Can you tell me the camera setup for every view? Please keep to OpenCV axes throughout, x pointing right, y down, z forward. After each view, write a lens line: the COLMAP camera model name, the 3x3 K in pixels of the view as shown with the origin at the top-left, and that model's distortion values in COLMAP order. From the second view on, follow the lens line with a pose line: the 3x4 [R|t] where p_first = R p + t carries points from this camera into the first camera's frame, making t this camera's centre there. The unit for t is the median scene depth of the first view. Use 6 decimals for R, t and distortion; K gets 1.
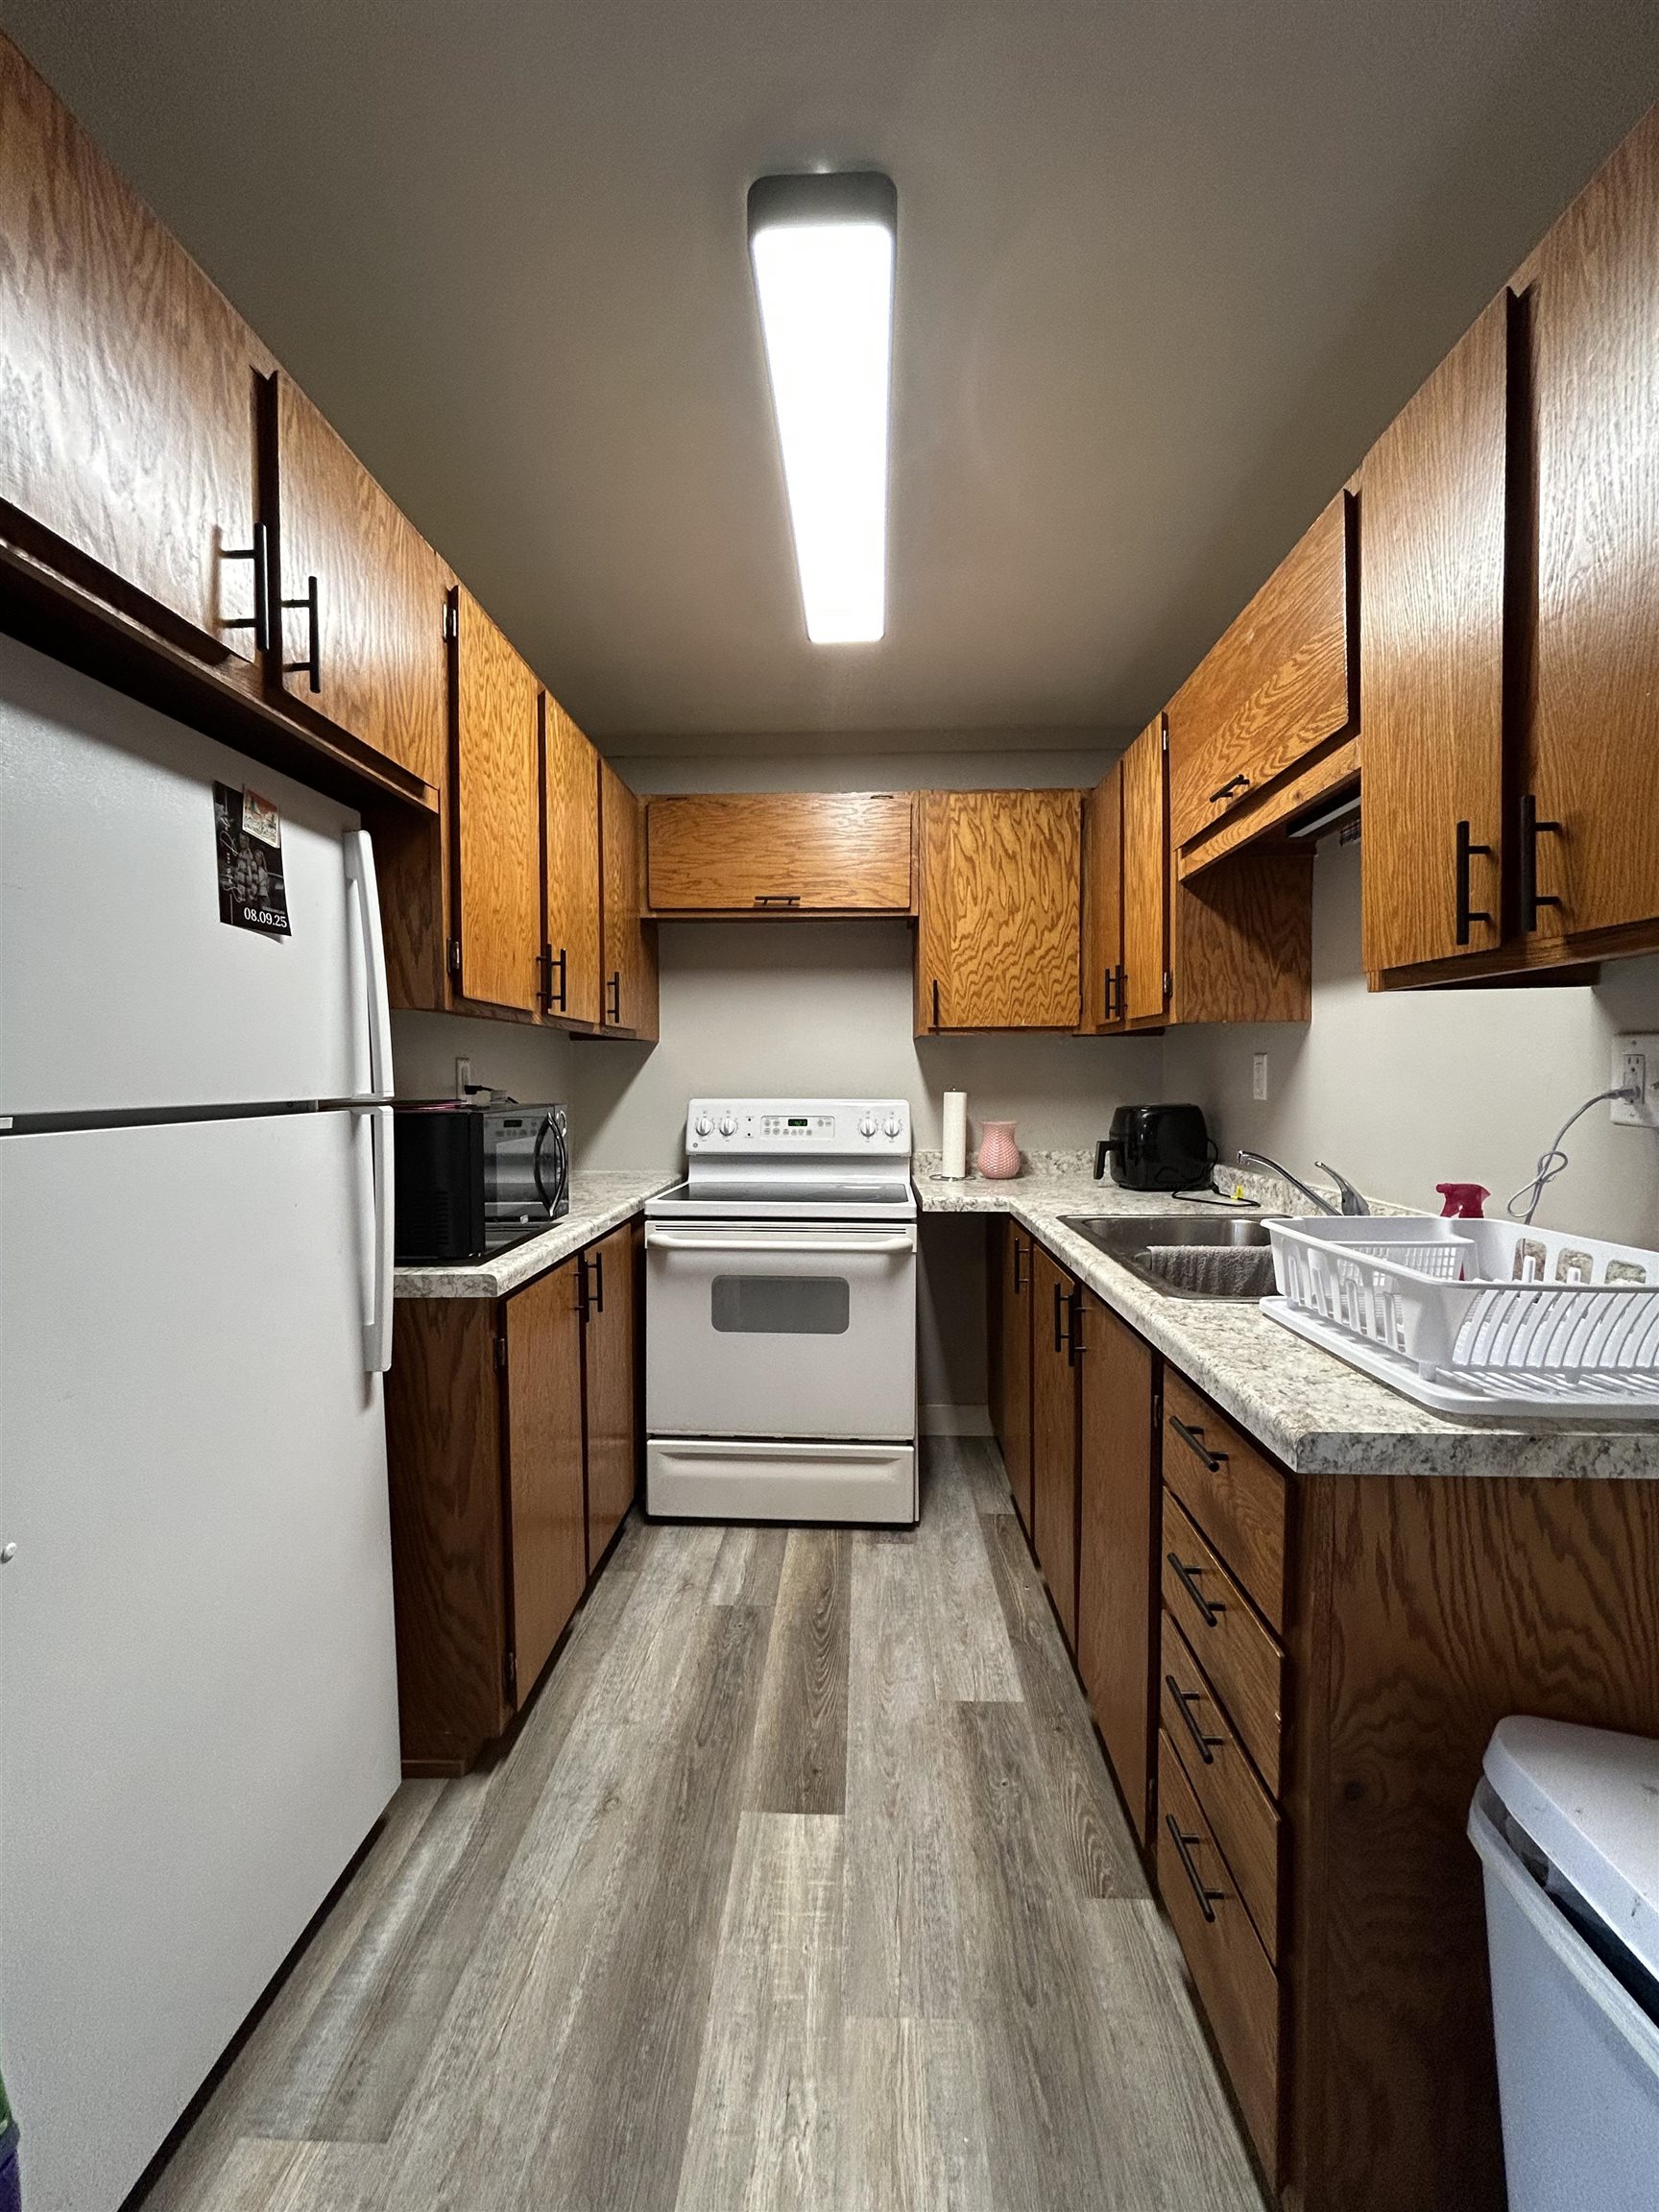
lens RADIAL K [[897.2, 0, 829.1], [0, 897.2, 1100.8], [0, 0, 1]] dist [-0.001628, 0.000655]
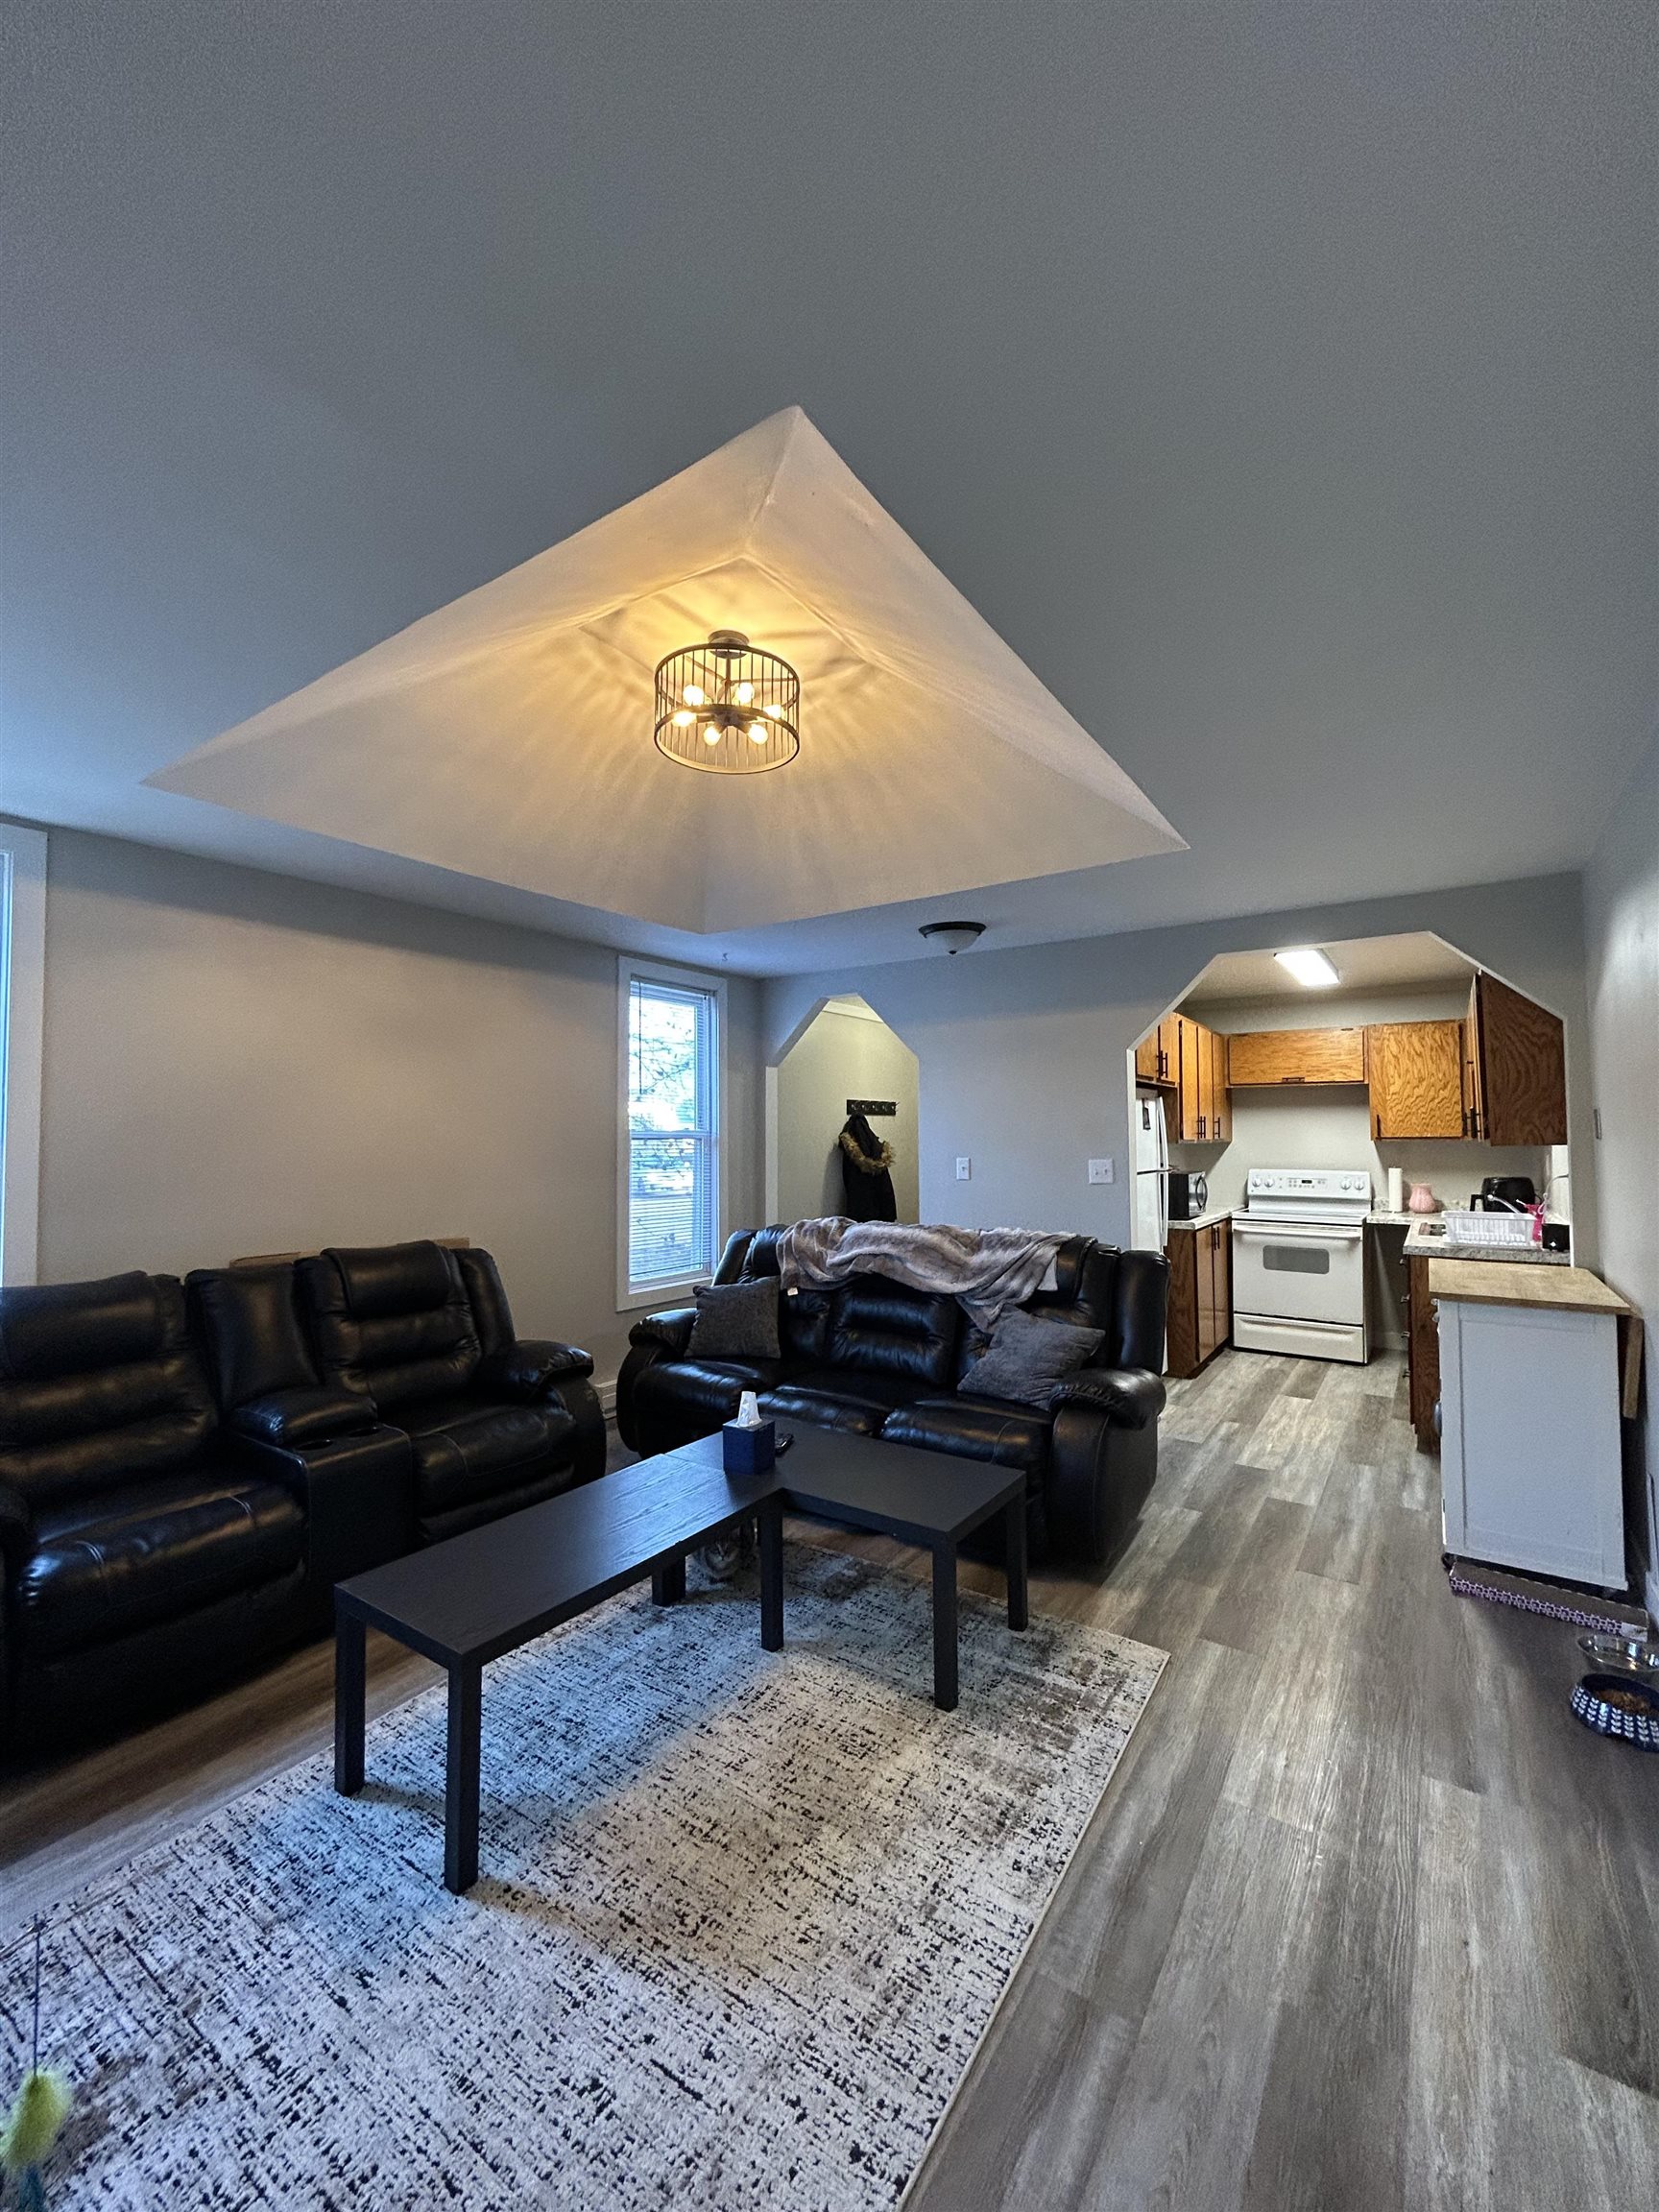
lens RADIAL K [[897.2, 0, 836.3], [0, 897.2, 1109.8], [0, 0, 1]] dist [-0.001628, 0.000655]
pose [[0.848310, -0.016839, -0.529232, 0.162335], [-0.012753, 0.998554, -0.052214, -0.021489], [0.529347, 0.051043, 0.846869, -1.519471]]
